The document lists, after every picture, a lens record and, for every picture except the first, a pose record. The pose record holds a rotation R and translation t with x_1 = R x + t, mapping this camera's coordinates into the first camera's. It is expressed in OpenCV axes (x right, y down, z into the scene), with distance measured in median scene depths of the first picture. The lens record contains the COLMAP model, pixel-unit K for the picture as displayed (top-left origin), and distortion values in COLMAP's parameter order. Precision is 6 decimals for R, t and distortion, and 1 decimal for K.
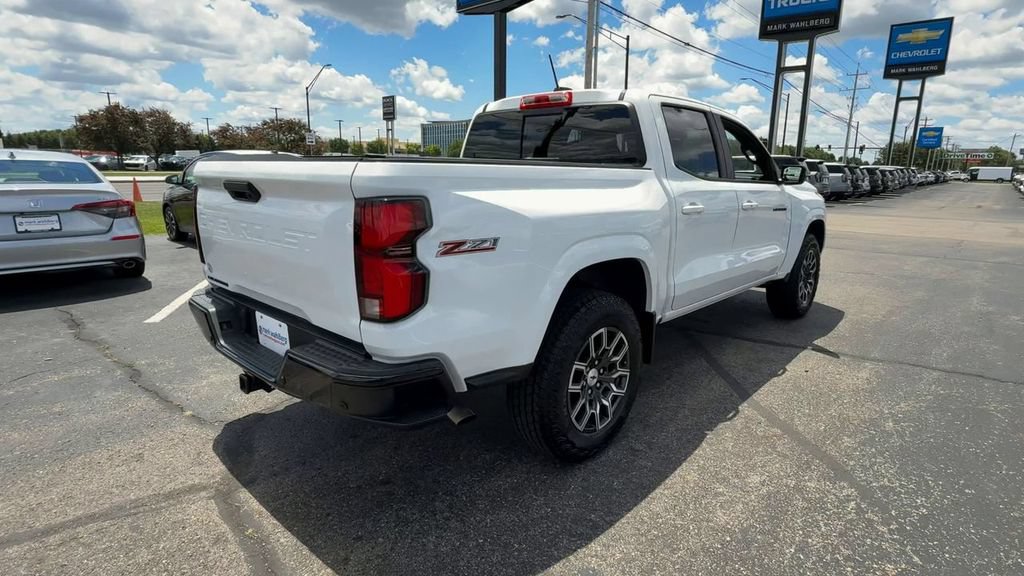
lens RADIAL K [[535.8, 0, 523.7], [0, 535.8, 284.9], [0, 0, 1]] dist [-0.000822, 0.000146]
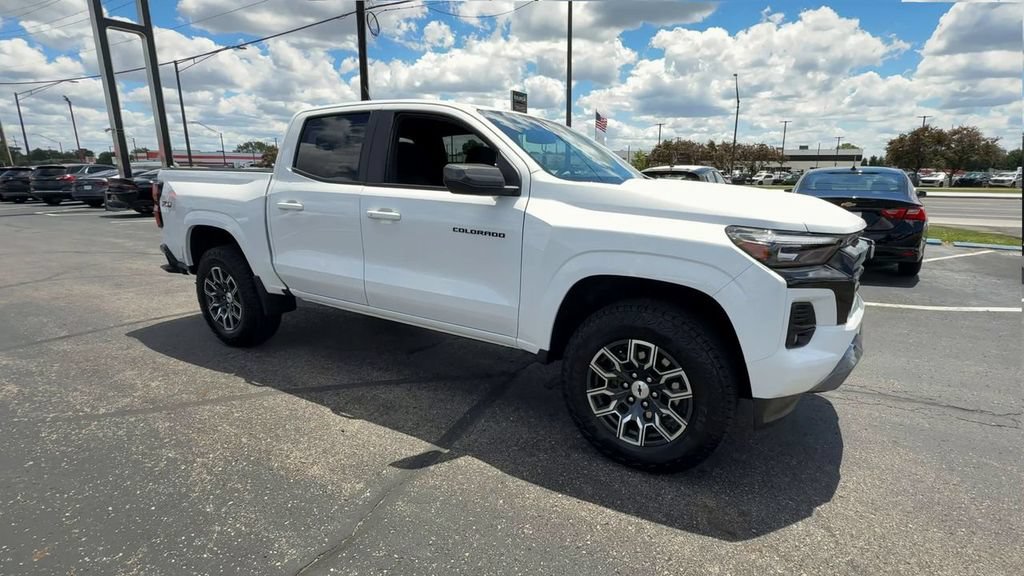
lens RADIAL K [[476.6, 0, 550.7], [0, 476.6, 284.8], [0, 0, 1]] dist [0.000692, 0.000254]
pose [[0.227553, 0.206534, -0.951611, 1.724592], [-0.214415, 0.963891, 0.157927, -0.307788], [0.949866, 0.168103, 0.263620, 1.521942]]
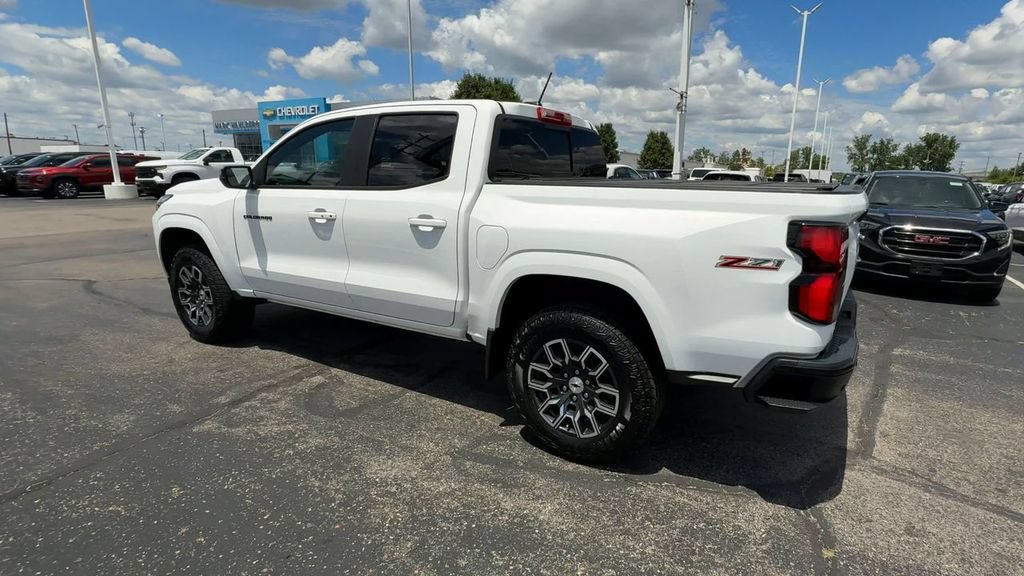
lens RADIAL K [[514.9, 0, 584.1], [0, 514.9, 285.1], [0, 0, 1]] dist [-0.001698, 0.000710]
pose [[-0.261536, -0.231265, 0.937078, -1.268243], [0.179442, 0.942294, 0.282634, -0.393817], [-0.948367, 0.242070, -0.204945, 1.572535]]
